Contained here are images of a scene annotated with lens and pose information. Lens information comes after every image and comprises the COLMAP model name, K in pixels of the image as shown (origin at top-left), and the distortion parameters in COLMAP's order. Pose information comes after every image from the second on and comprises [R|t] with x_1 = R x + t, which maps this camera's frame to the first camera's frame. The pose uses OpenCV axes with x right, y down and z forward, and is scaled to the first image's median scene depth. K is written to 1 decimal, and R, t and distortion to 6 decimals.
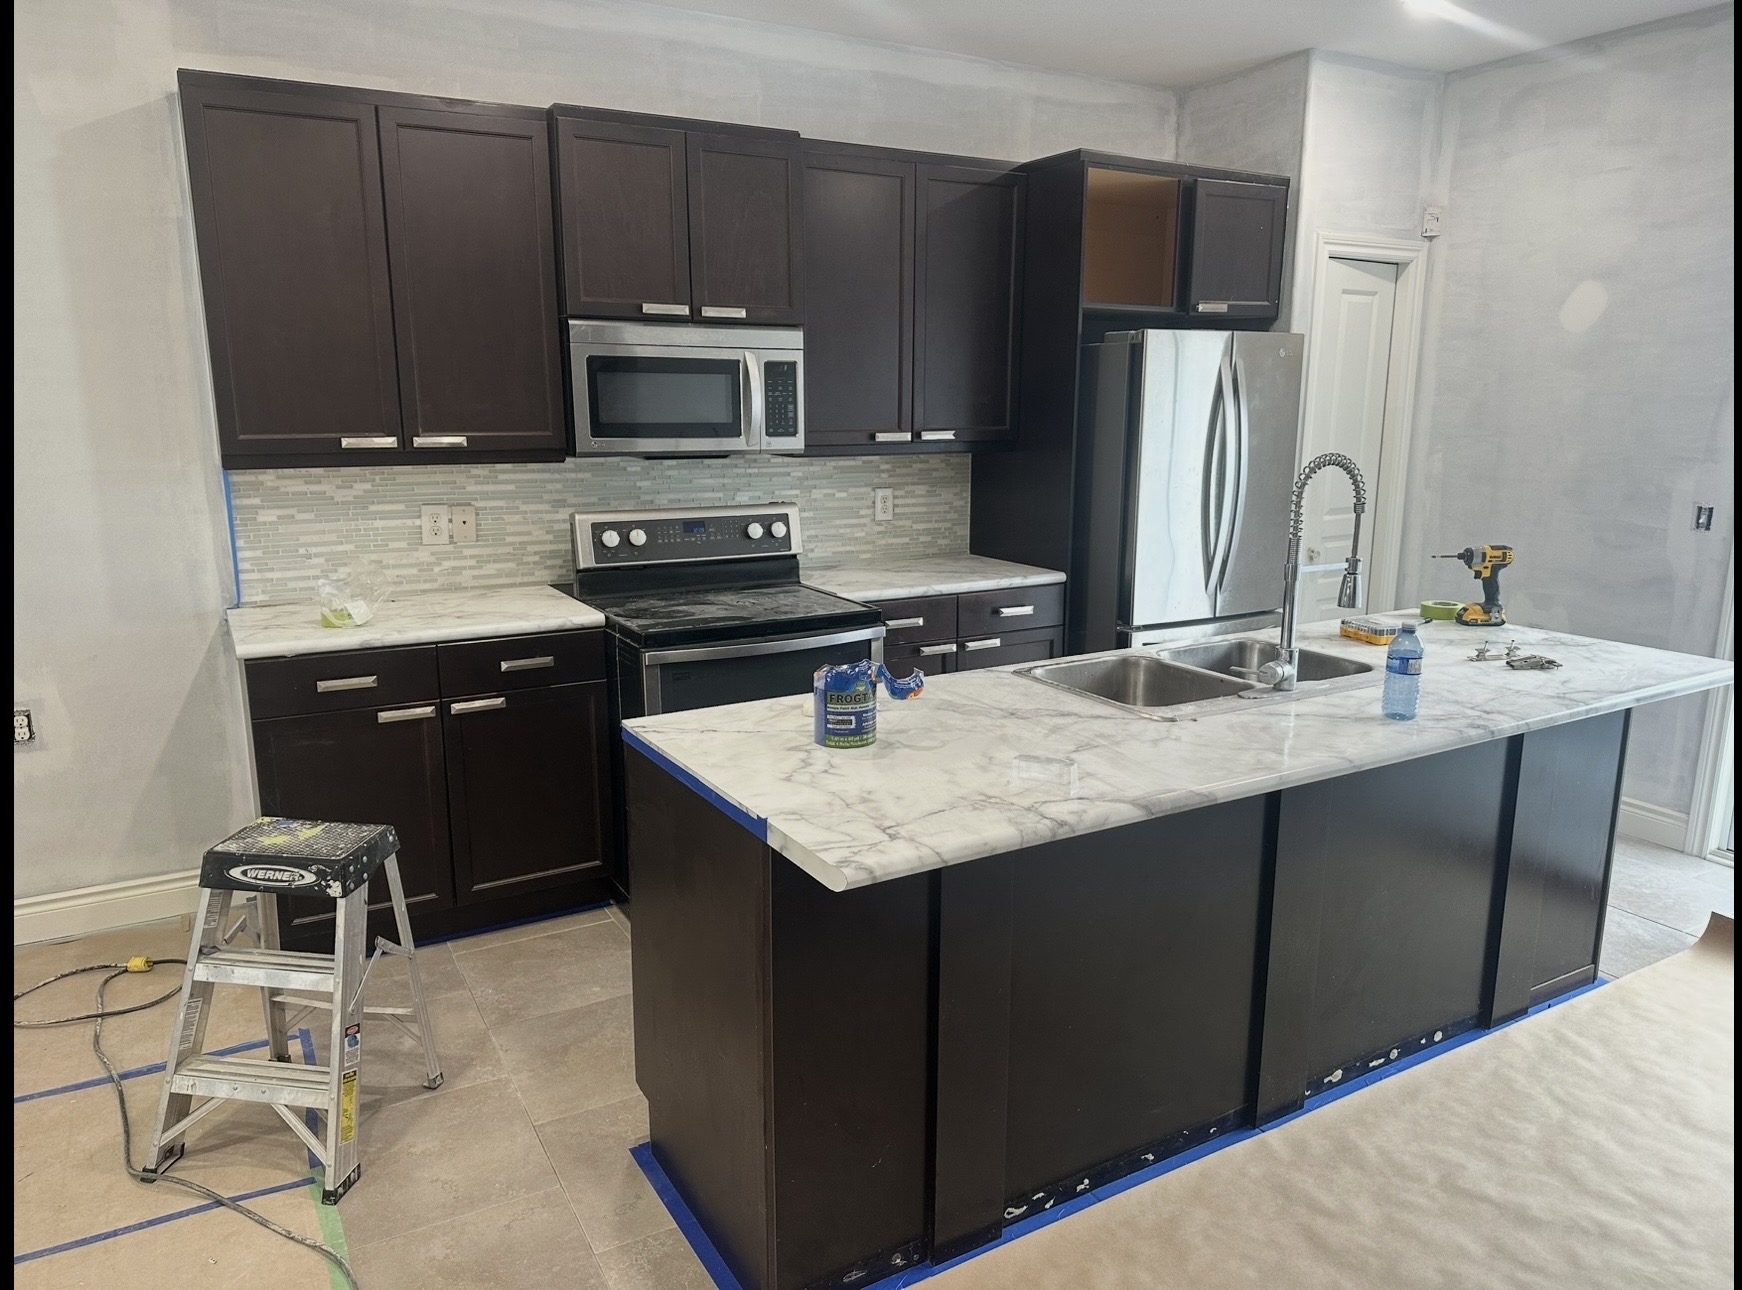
lens RADIAL K [[1182.3, 0, 868.5], [0, 1182.3, 643.6], [0, 0, 1]] dist [0.003610, -0.001318]
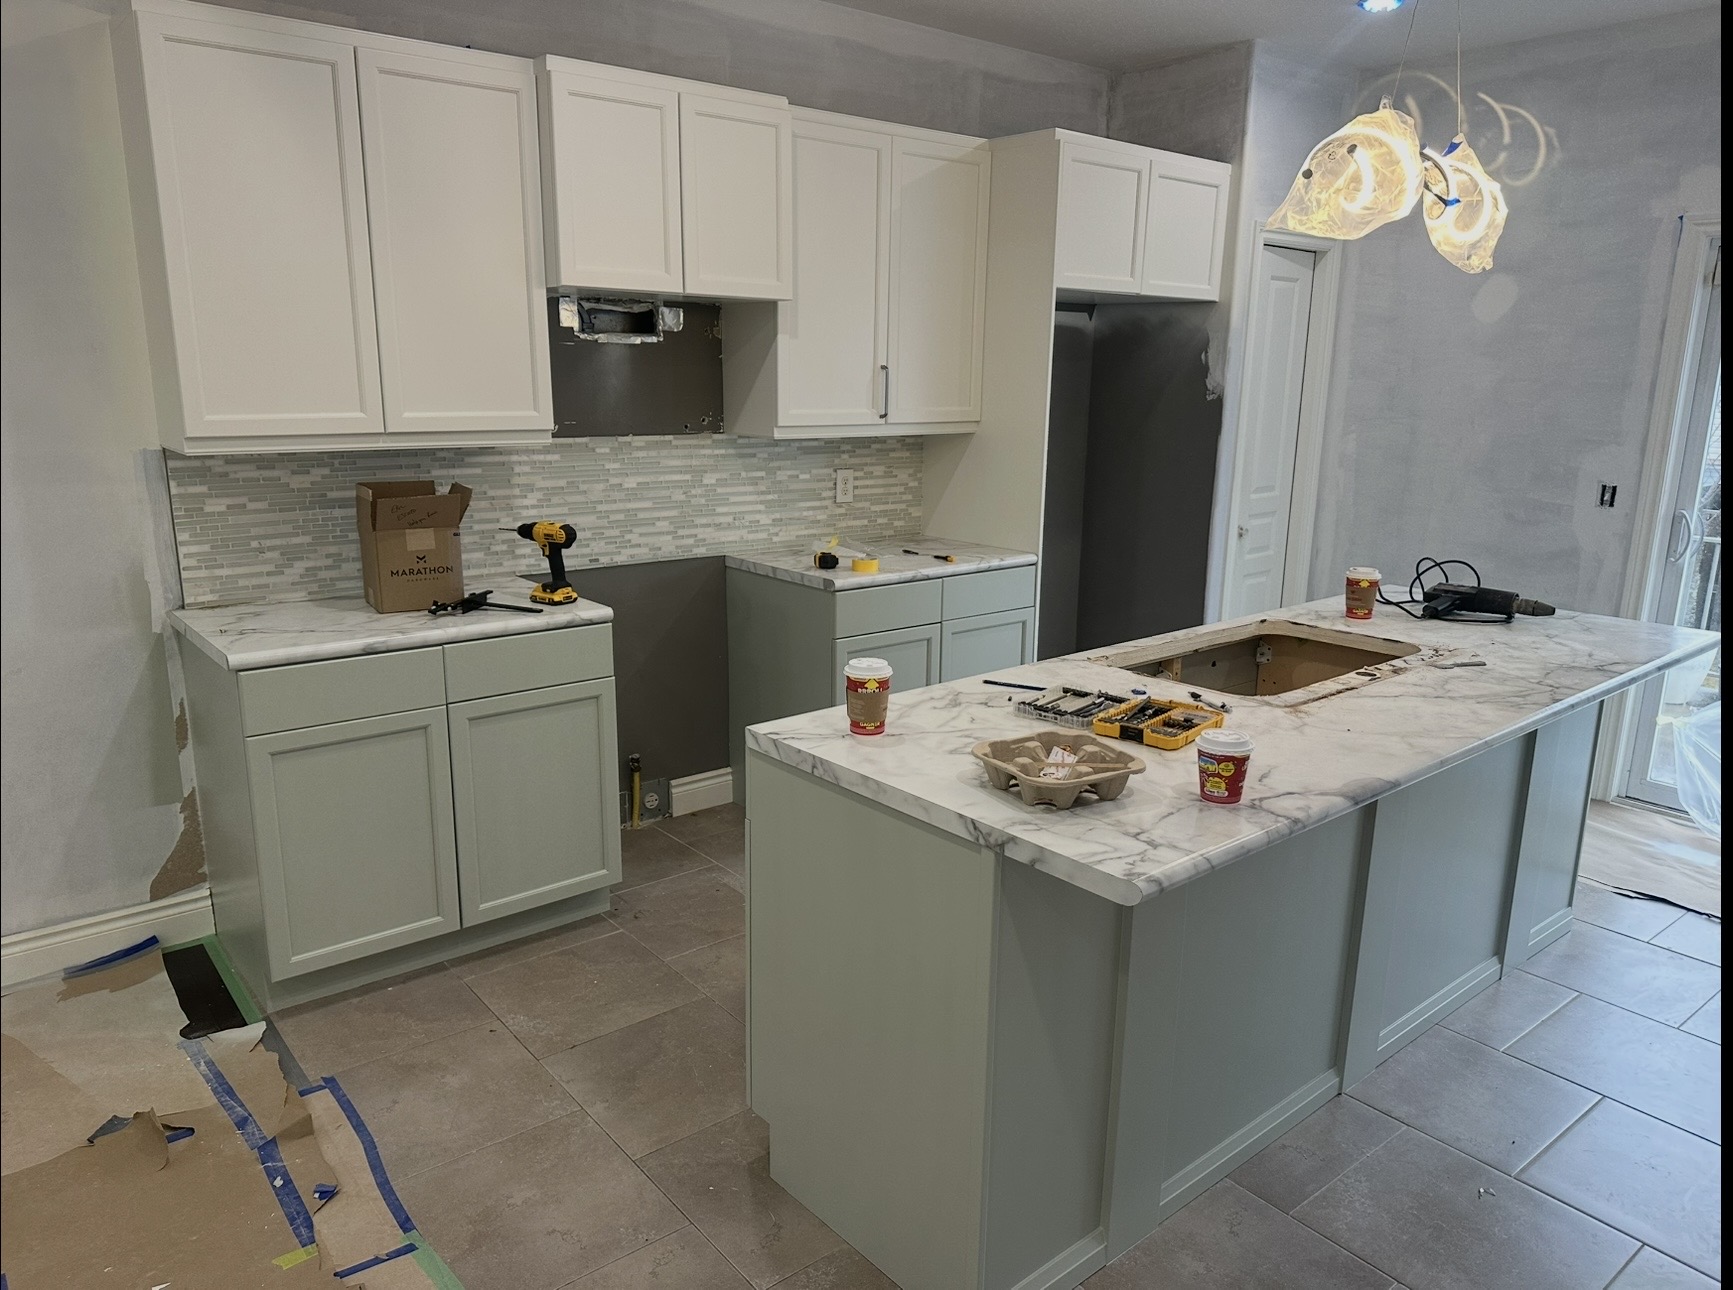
lens RADIAL K [[1178.9, 0, 867.9], [0, 1178.9, 645.7], [0, 0, 1]] dist [0.000441, 0.000555]
pose [[0.985990, -0.027757, 0.164478, -0.148669], [0.023665, 0.999361, 0.026786, -0.012647], [-0.165116, -0.022518, 0.986017, 0.035835]]
